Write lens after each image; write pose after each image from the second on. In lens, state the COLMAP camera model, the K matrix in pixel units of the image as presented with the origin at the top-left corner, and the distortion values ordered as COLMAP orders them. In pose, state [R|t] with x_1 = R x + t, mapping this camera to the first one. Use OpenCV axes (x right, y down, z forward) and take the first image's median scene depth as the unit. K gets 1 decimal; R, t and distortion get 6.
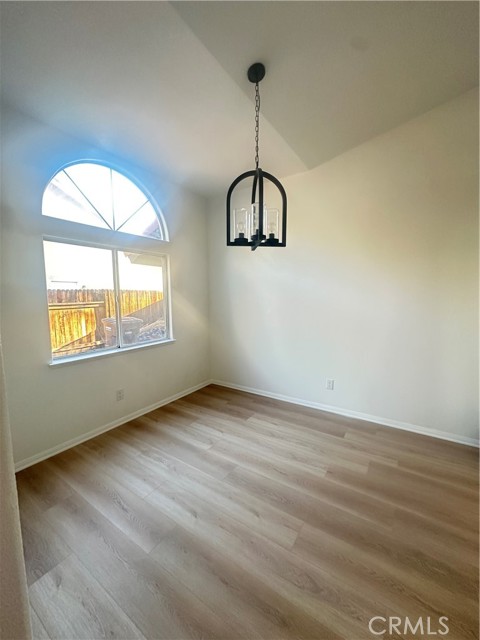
lens RADIAL K [[256.2, 0, 225.2], [0, 256.2, 320.8], [0, 0, 1]] dist [-0.000803, -0.000017]
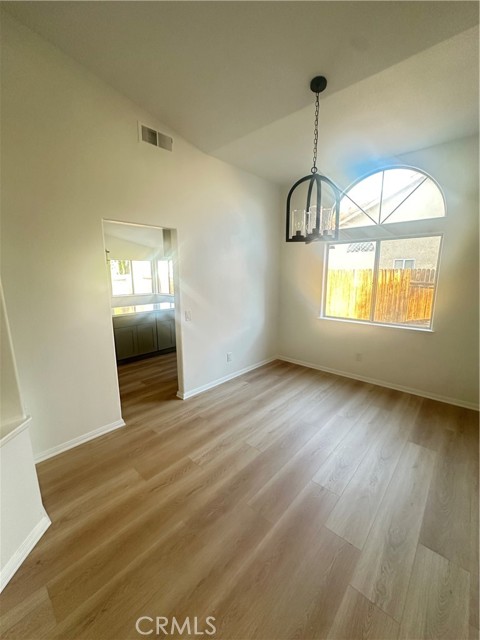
lens RADIAL K [[255.5, 0, 240.0], [0, 255.5, 320.0], [0, 0, 1]] dist [-0.001182, -0.000092]
pose [[-0.130444, 0.187397, -0.973584, 1.172625], [-0.099484, 0.974545, 0.200912, -0.106744], [0.986452, 0.123064, -0.108480, 0.750020]]
